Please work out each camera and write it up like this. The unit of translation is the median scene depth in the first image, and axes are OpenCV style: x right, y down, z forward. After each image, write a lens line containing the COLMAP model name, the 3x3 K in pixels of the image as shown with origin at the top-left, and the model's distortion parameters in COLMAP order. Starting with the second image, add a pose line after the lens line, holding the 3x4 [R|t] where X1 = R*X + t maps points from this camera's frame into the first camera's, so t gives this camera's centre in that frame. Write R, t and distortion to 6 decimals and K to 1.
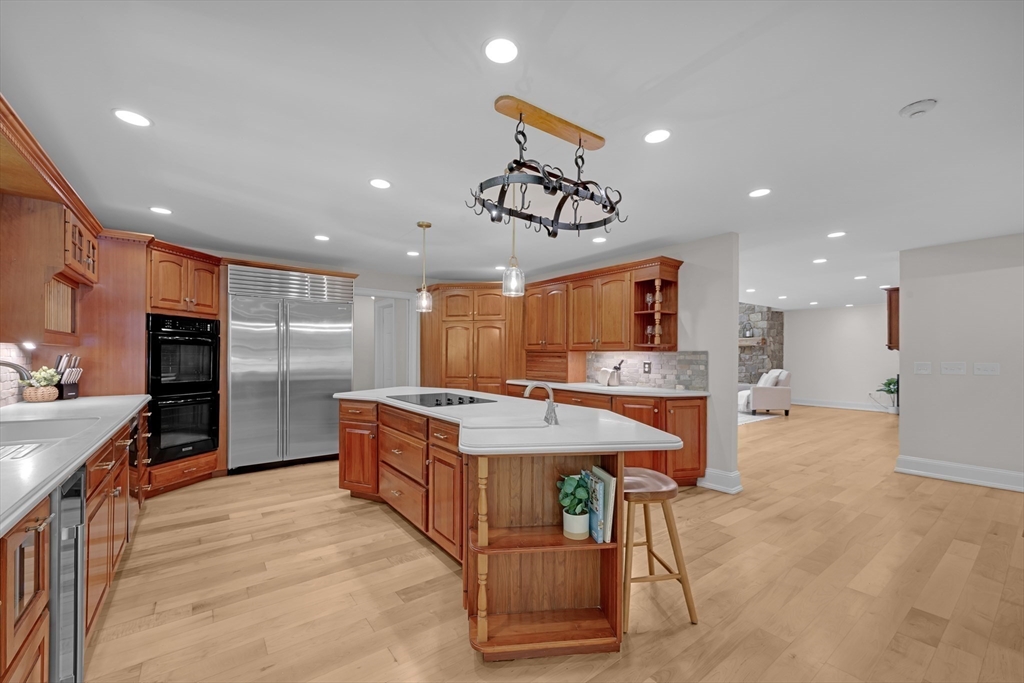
lens RADIAL K [[409.1, 0, 526.1], [0, 409.1, 356.7], [0, 0, 1]] dist [-0.000417, 0.000507]
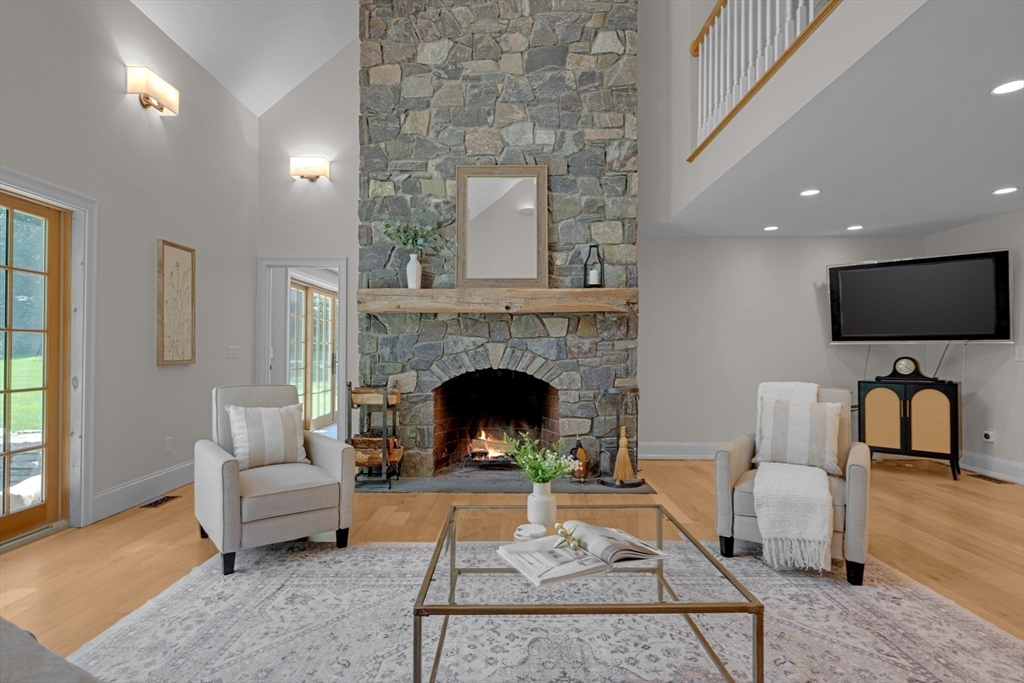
lens RADIAL K [[521.3, 0, 508.5], [0, 521.3, 341.1], [0, 0, 1]] dist [-0.003410, 0.002146]
pose [[0.622965, 0.013789, 0.782129, 0.190669], [0.001687, 0.999819, -0.018970, 0.007771], [-0.782248, 0.013137, 0.622828, 0.961284]]
